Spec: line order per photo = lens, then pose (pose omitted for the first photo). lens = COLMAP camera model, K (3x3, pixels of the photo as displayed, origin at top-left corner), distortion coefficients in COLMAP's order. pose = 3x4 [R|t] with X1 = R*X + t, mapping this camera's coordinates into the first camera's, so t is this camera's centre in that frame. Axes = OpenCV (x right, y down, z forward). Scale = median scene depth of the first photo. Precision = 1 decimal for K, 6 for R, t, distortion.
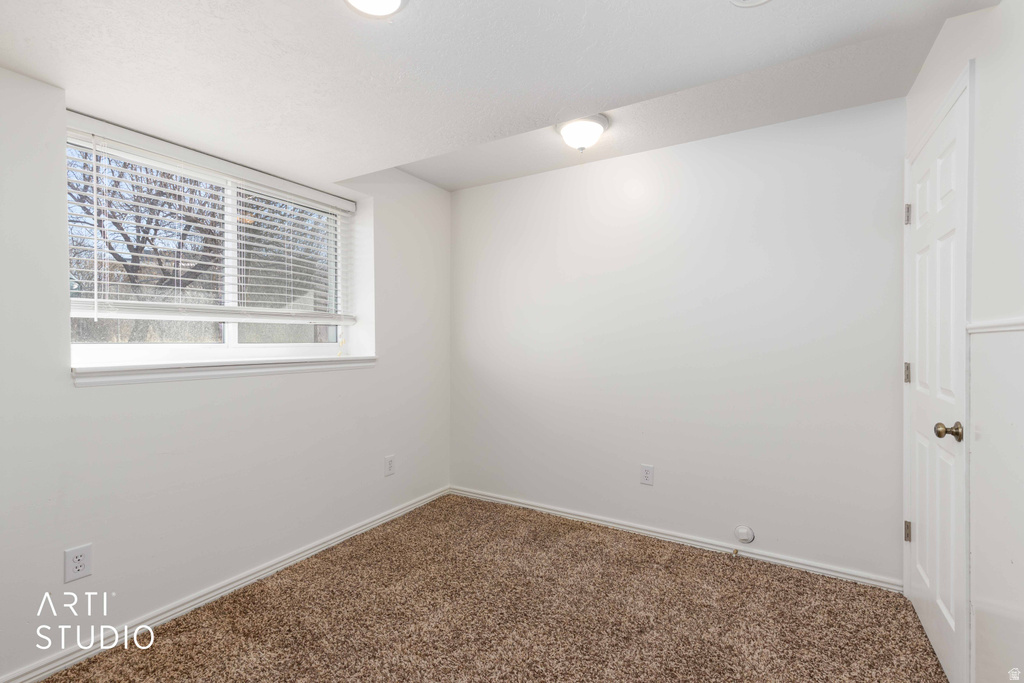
lens RADIAL K [[469.3, 0, 514.9], [0, 469.3, 355.3], [0, 0, 1]] dist [0.001871, 0.000240]
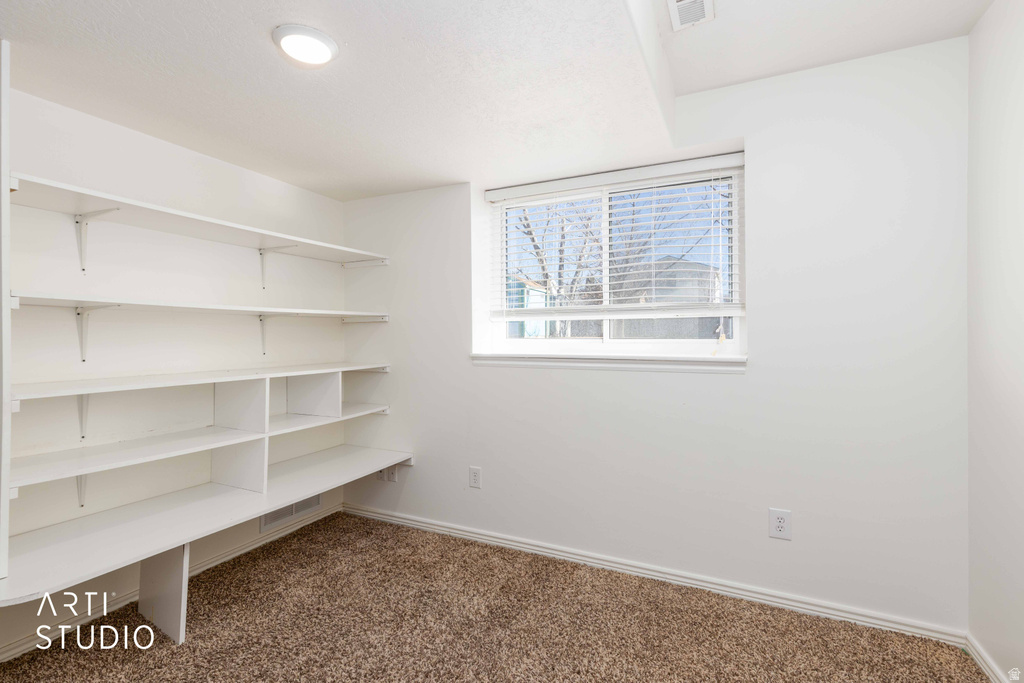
lens RADIAL K [[461.8, 0, 509.7], [0, 461.8, 334.8], [0, 0, 1]] dist [0.002749, 0.000117]
pose [[0.071966, 0.005889, -0.997390, 0.419022], [-0.023903, 0.999706, 0.004178, -0.031693], [0.997121, 0.023540, 0.072086, 0.662375]]
